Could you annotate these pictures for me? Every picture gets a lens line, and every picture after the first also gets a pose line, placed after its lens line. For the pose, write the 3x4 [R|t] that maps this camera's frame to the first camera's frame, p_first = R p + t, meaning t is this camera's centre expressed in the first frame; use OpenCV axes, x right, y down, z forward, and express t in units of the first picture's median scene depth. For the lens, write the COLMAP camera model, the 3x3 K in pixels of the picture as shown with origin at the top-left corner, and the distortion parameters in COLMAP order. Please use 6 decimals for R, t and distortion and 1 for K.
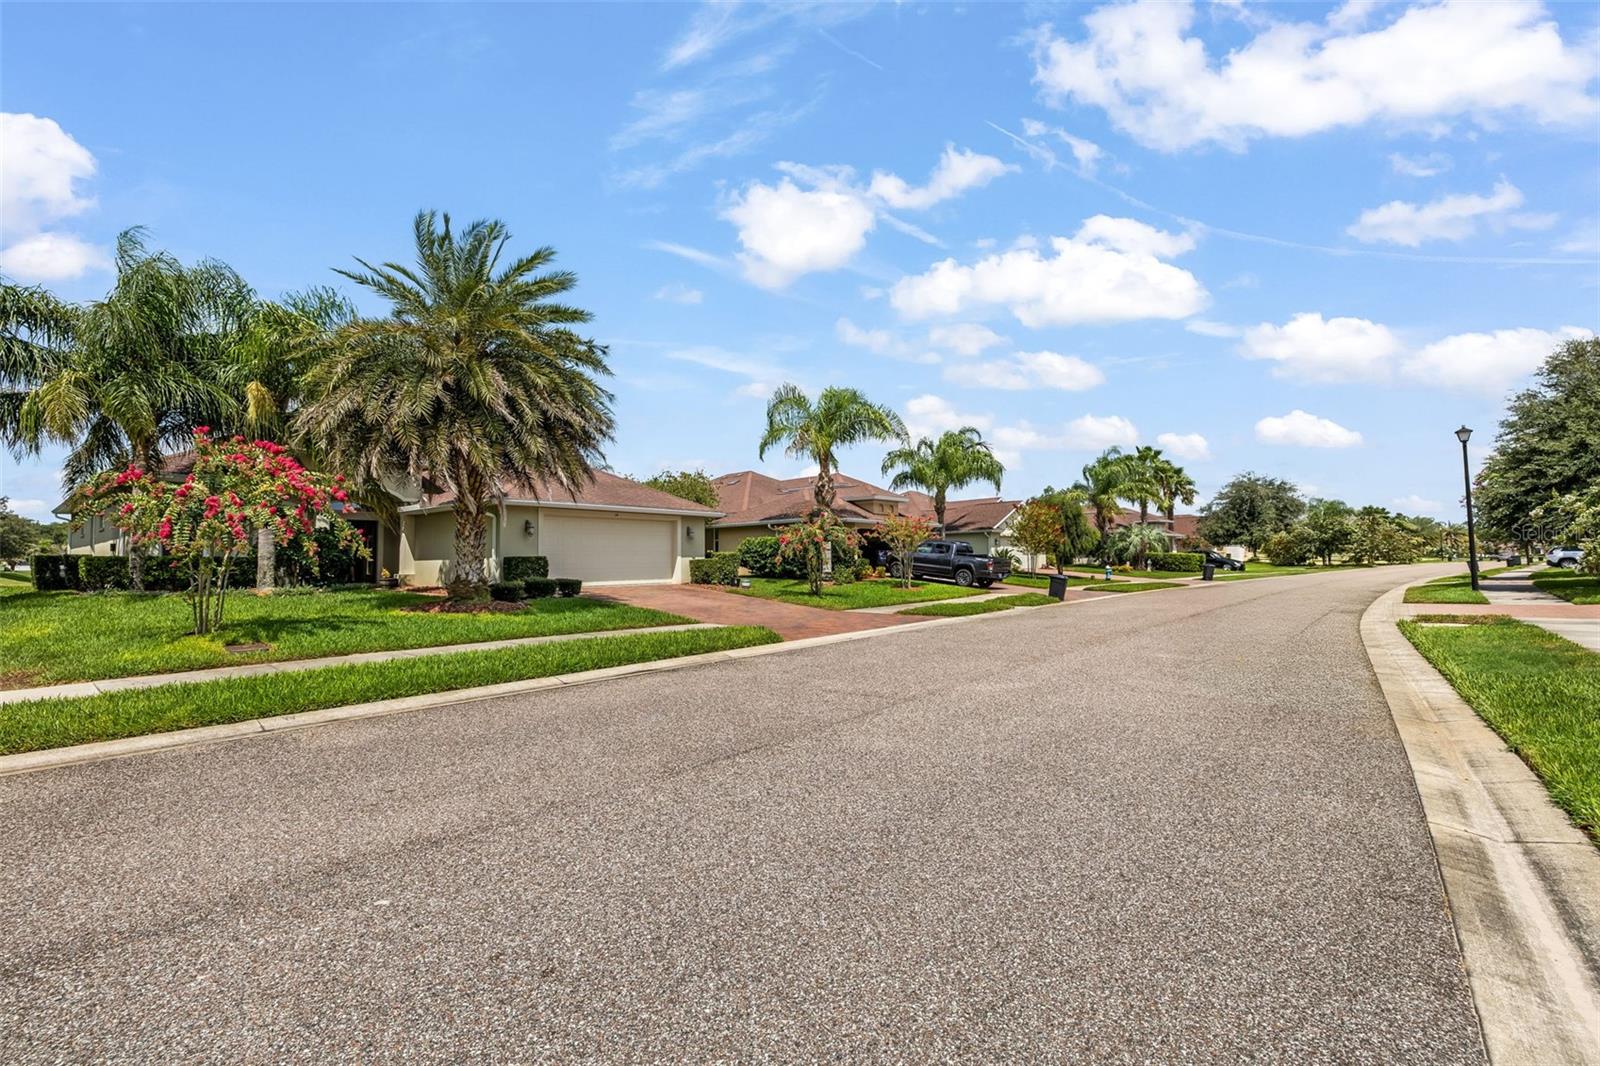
lens RADIAL K [[681.0, 0, 800.0], [0, 681.0, 533.0], [0, 0, 1]] dist [0.000584, 0.000030]
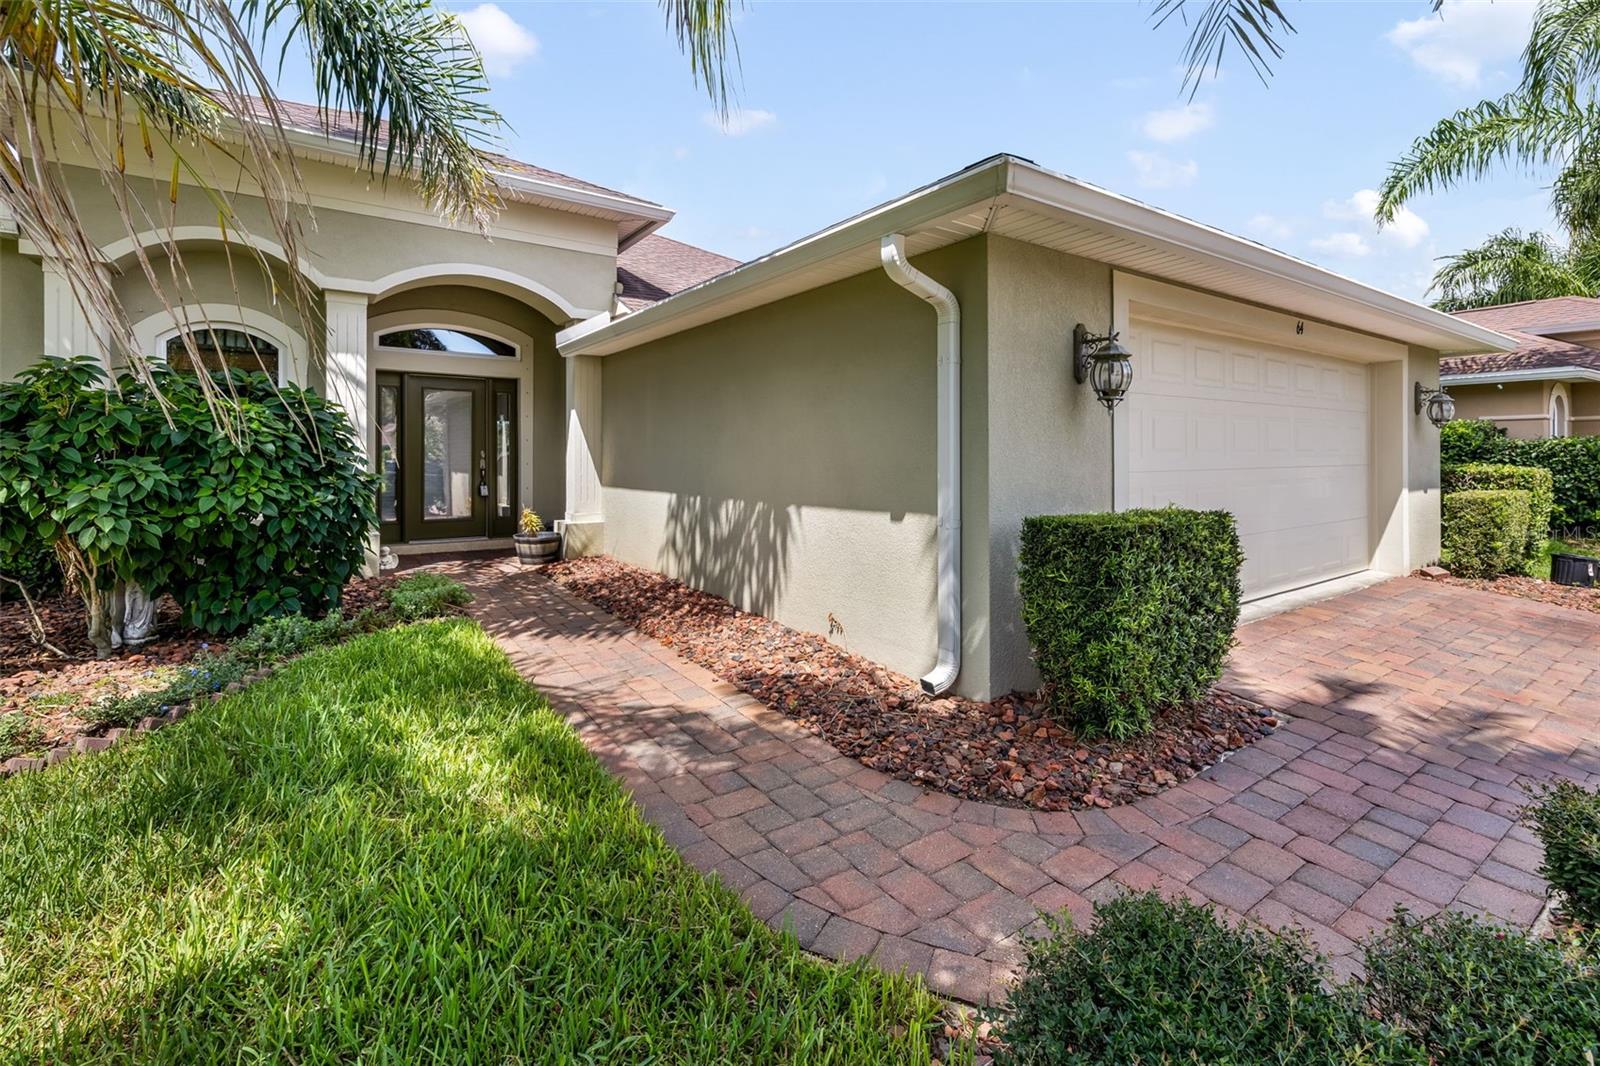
lens RADIAL K [[681.0, 0, 800.0], [0, 681.0, 533.0], [0, 0, 1]] dist [0.000584, 0.000030]
pose [[0.959478, 0.042065, -0.278626, -0.822669], [0.005641, 0.985729, 0.168245, 0.013273], [0.281727, -0.162999, 0.945548, 1.539730]]
